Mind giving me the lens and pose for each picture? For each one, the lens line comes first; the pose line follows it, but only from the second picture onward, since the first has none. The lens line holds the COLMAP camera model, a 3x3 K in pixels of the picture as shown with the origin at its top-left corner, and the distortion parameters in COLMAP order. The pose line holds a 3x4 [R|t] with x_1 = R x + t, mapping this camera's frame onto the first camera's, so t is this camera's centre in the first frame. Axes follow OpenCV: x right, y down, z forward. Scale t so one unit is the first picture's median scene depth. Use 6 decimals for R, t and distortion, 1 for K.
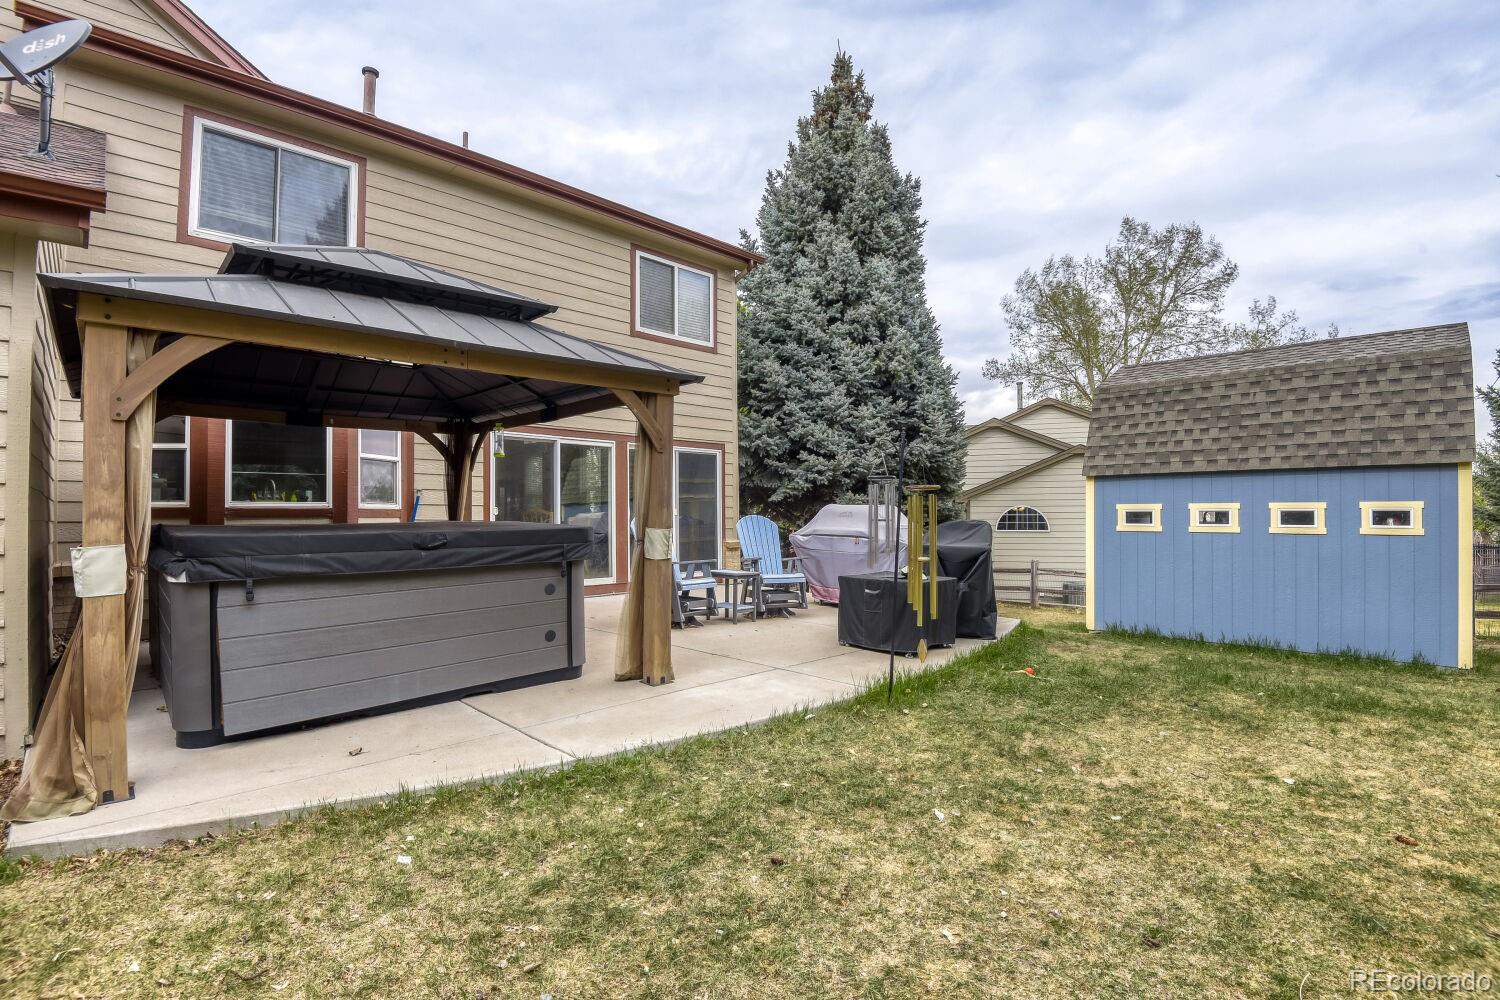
lens RADIAL K [[706.5, 0, 753.2], [0, 706.5, 503.0], [0, 0, 1]] dist [0.010801, -0.020892]
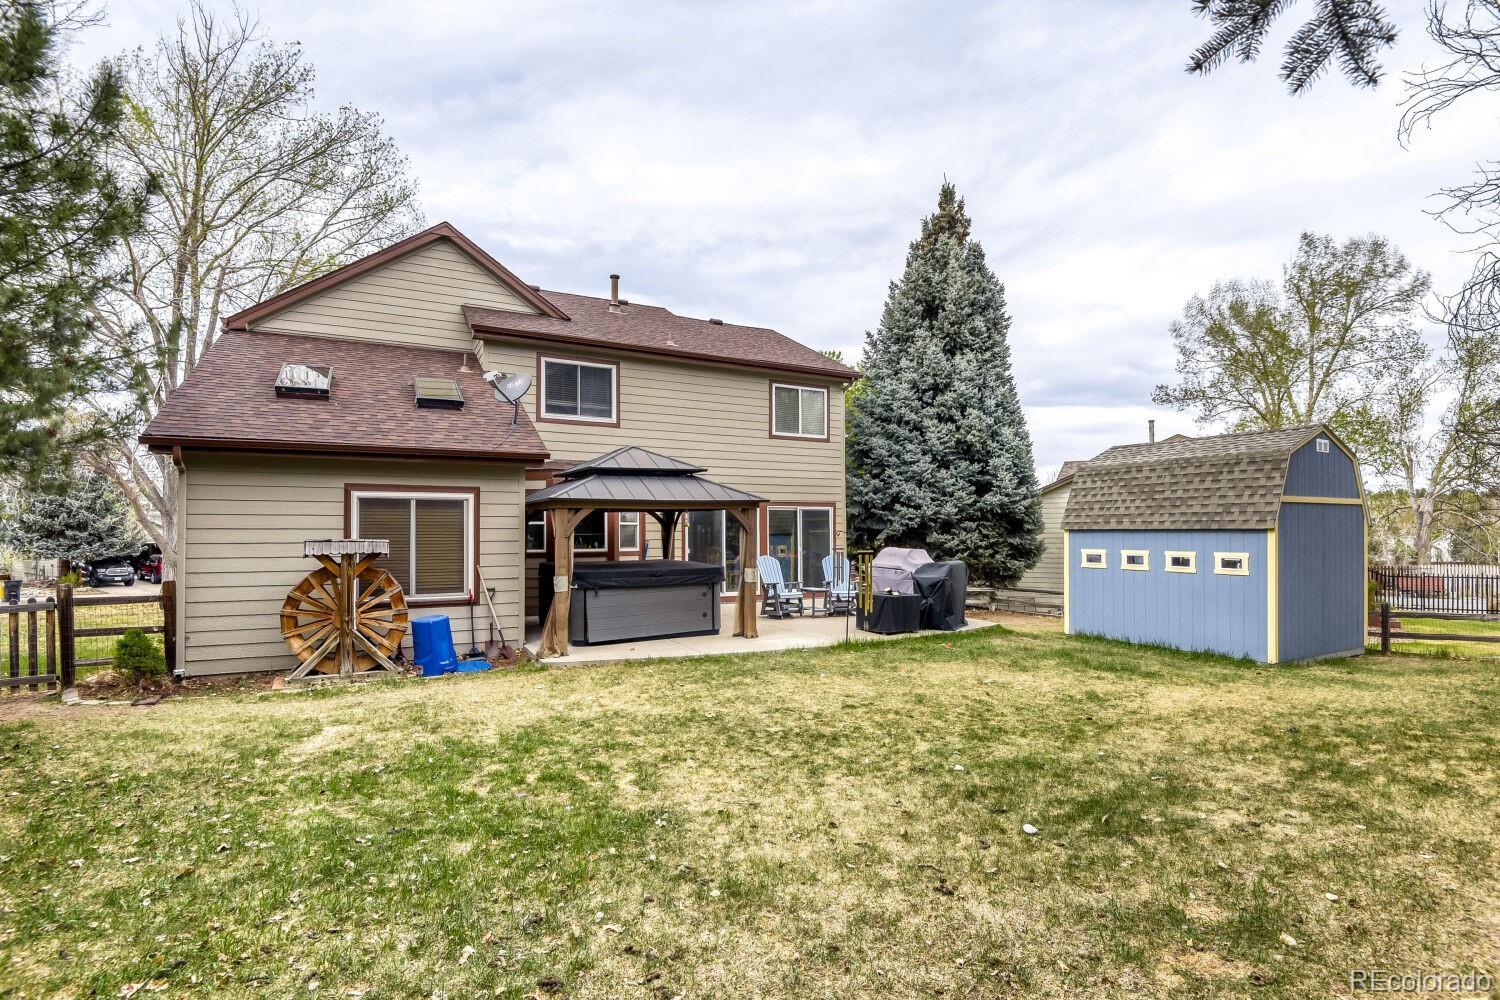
lens RADIAL K [[706.5, 0, 748.6], [0, 706.5, 498.2], [0, 0, 1]] dist [0.010801, -0.020892]
pose [[0.959182, -0.014650, -0.282410, 0.201614], [0.005884, 0.999475, -0.031863, -0.046615], [0.282728, 0.028901, 0.958765, -0.466656]]
